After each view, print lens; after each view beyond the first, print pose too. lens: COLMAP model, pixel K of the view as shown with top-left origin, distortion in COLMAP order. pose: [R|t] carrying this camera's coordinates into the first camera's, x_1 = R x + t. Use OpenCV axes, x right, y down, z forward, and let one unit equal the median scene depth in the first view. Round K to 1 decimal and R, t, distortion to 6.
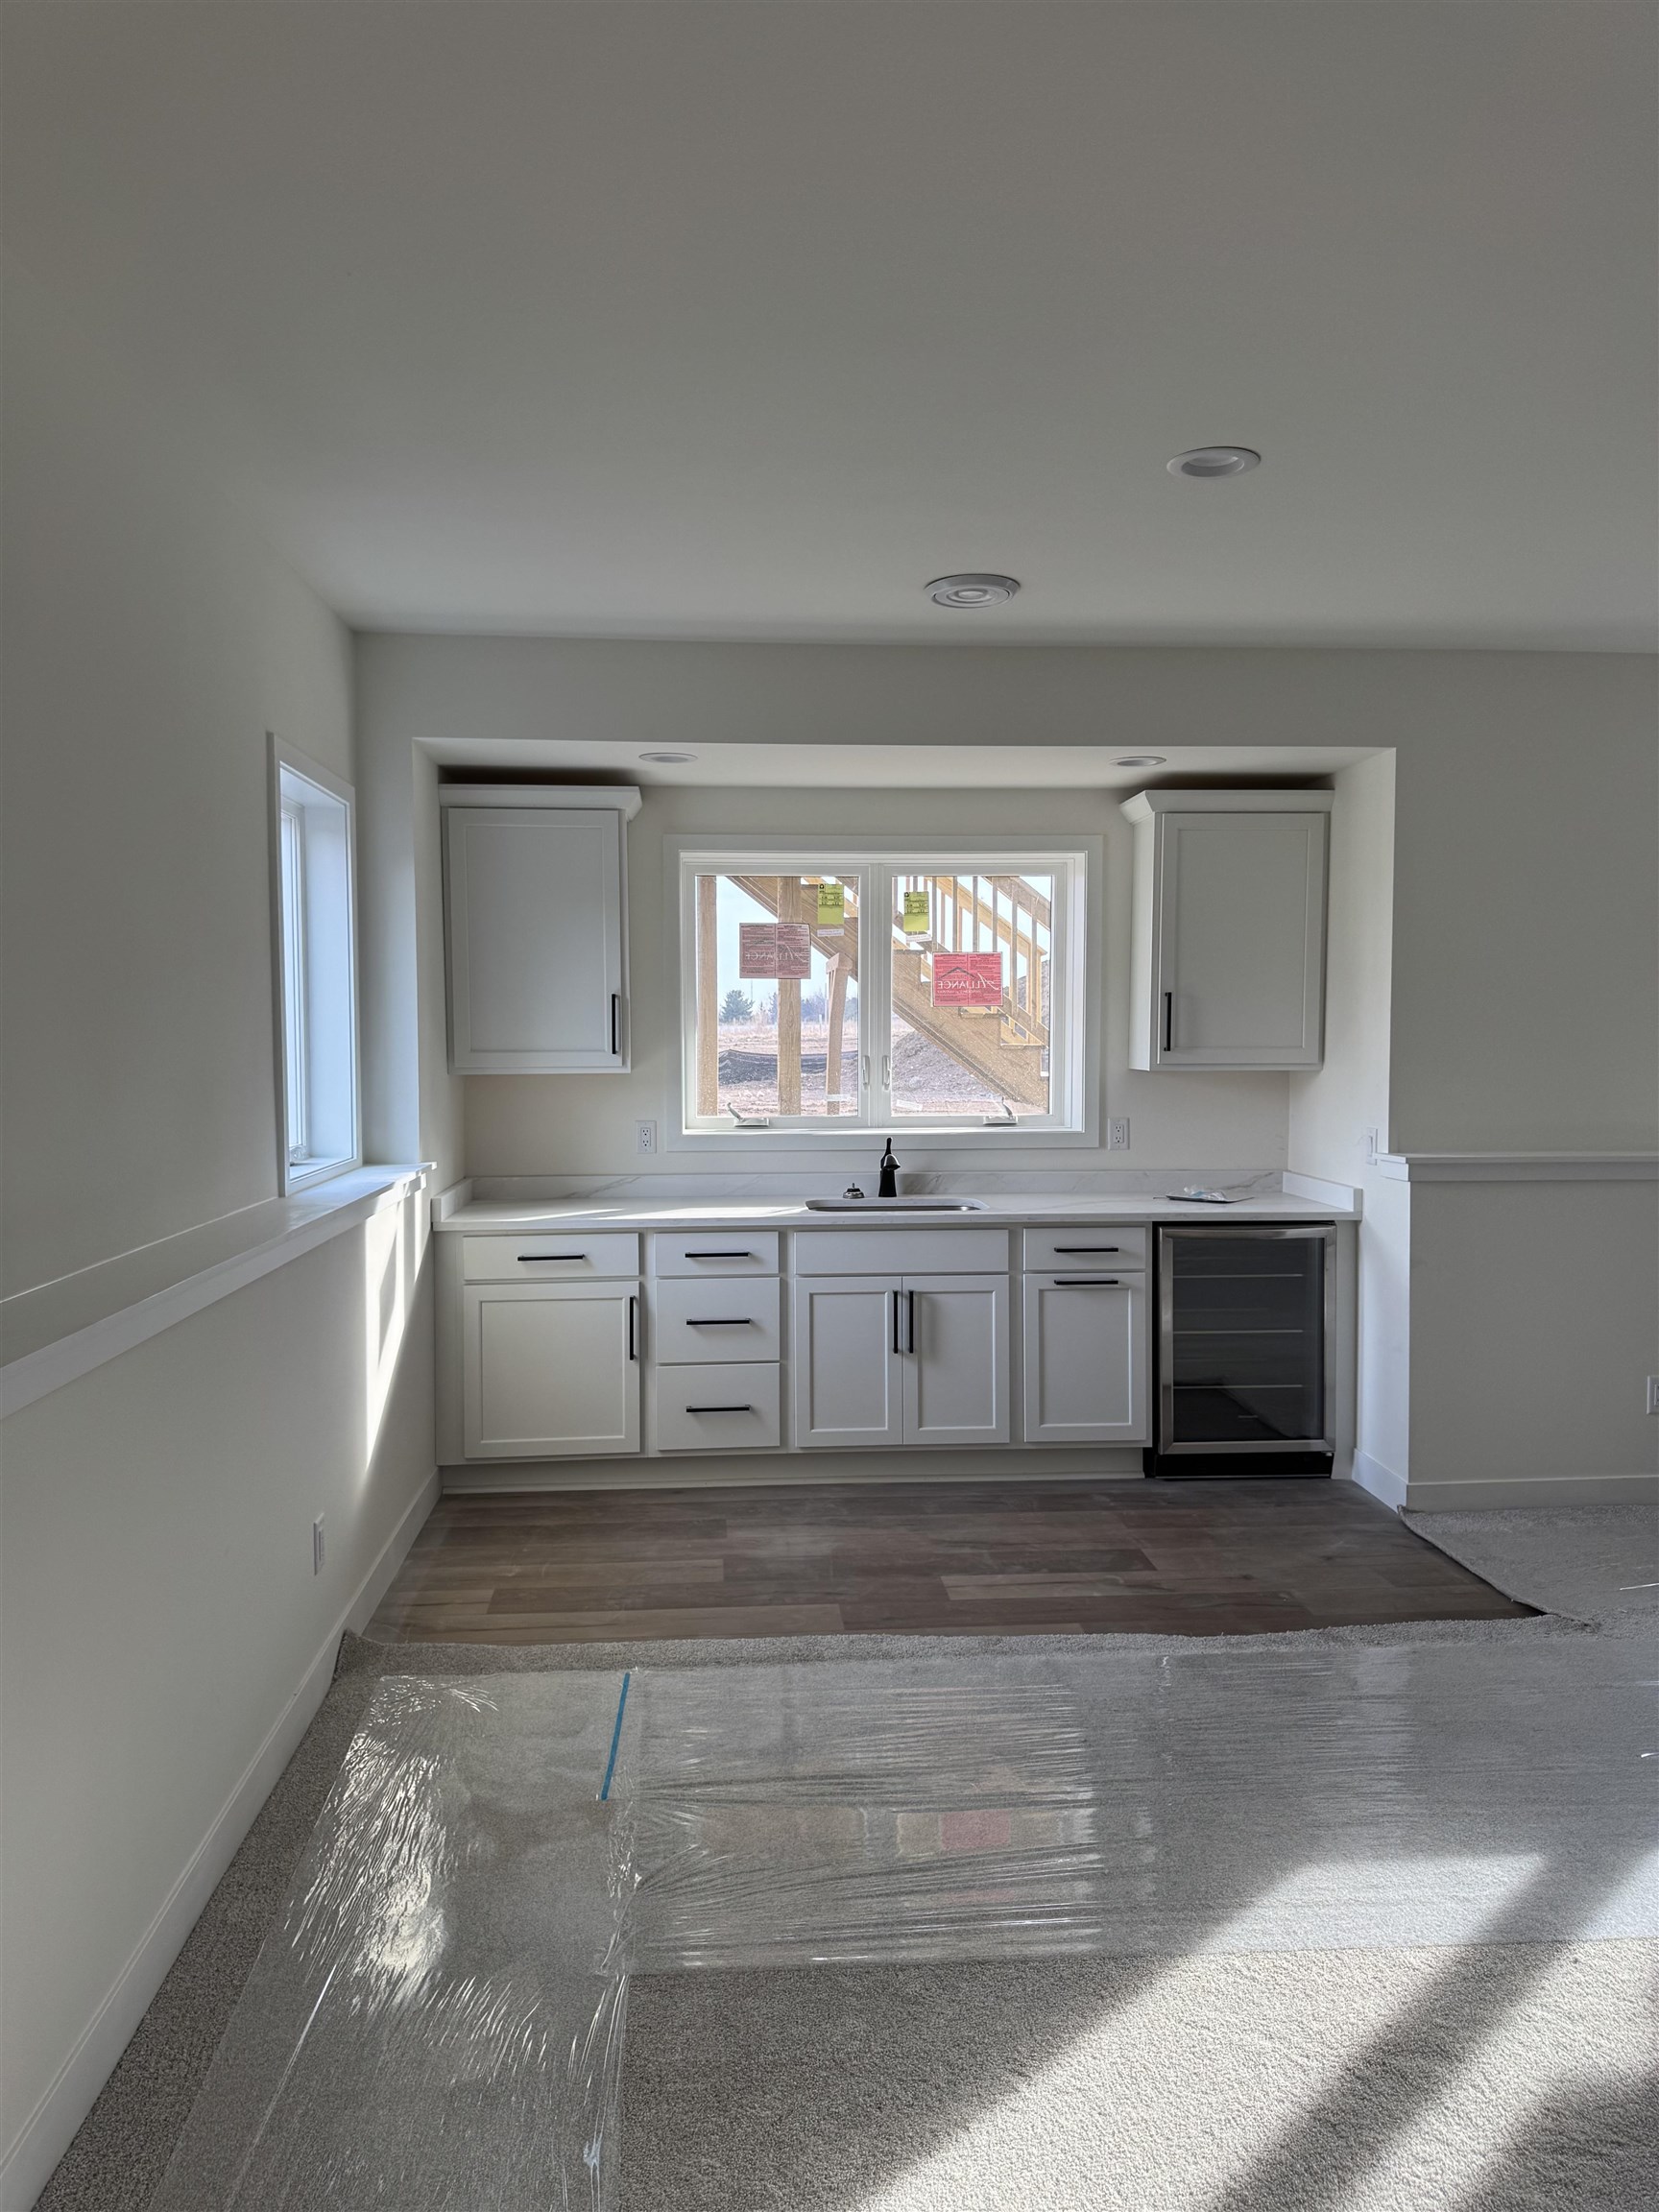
lens RADIAL K [[1549.7, 0, 835.0], [0, 1549.7, 1097.8], [0, 0, 1]] dist [0.005524, 0.000159]
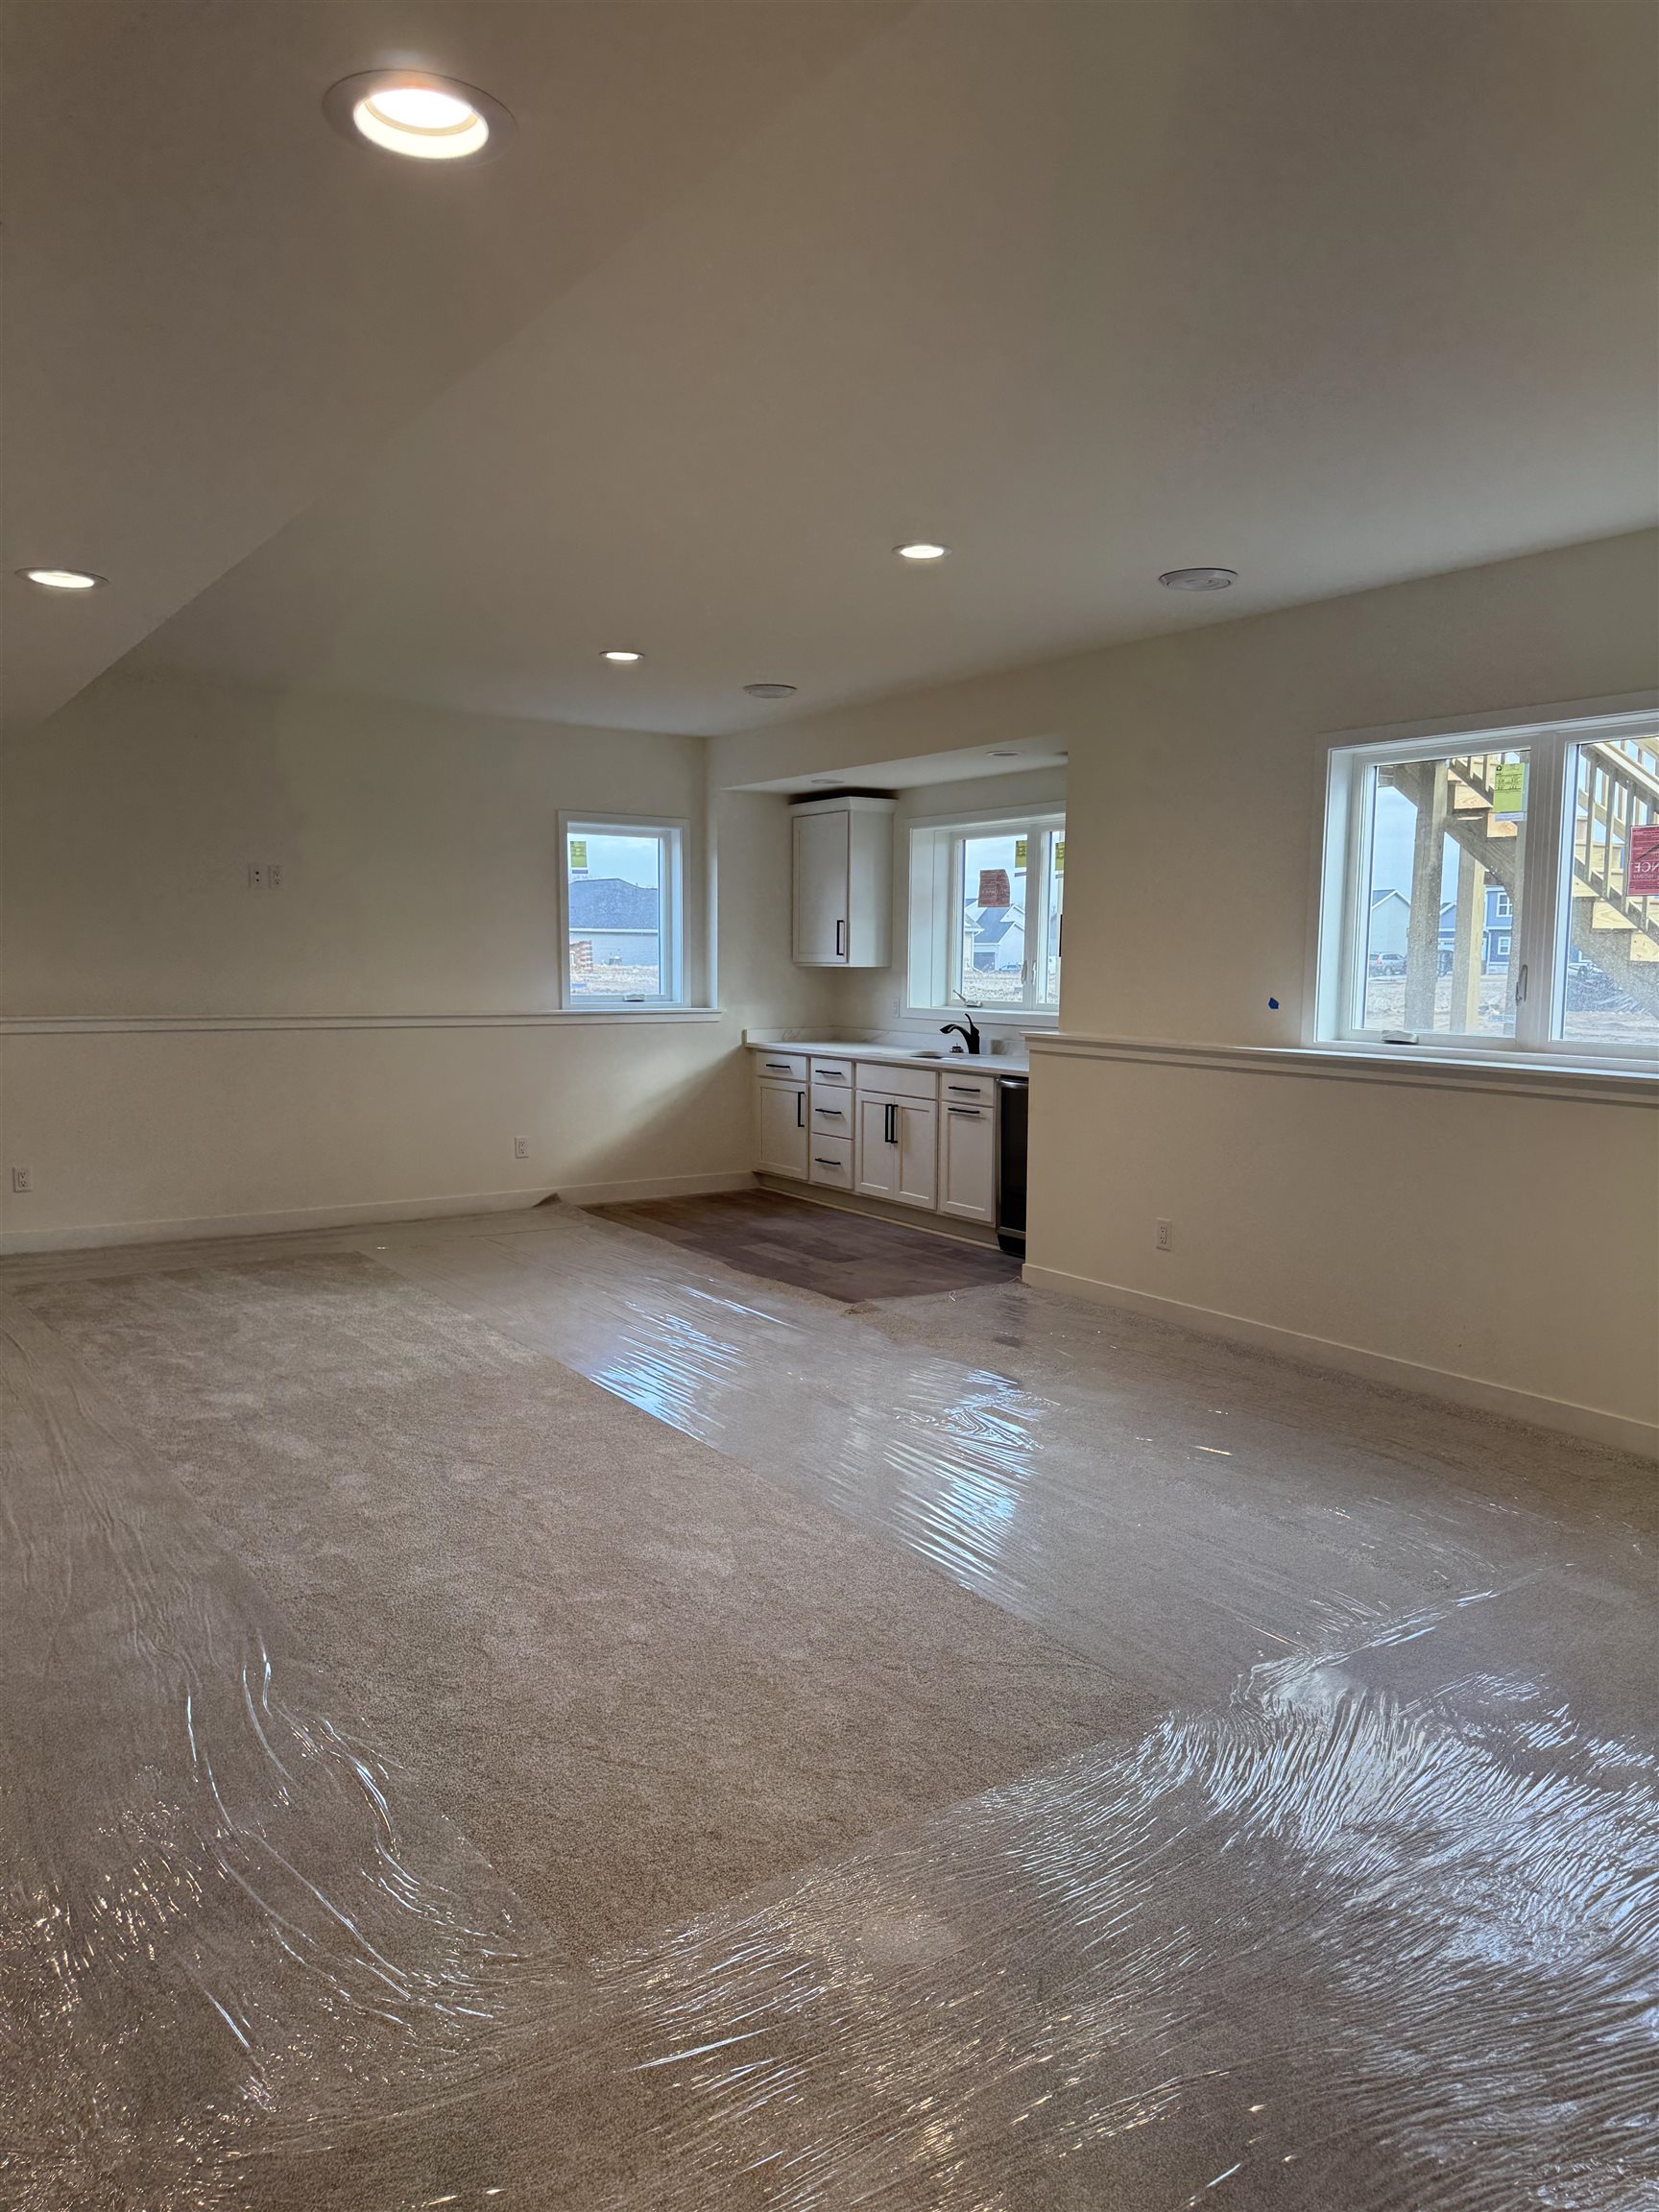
lens RADIAL K [[1549.7, 0, 828.2], [0, 1549.7, 1114.8], [0, 0, 1]] dist [0.005524, 0.000159]
pose [[0.472015, 0.095211, -0.876434, 1.415791], [-0.045121, 0.995457, 0.083841, 0.004252], [0.880435, -0.000029, 0.474166, 0.180400]]
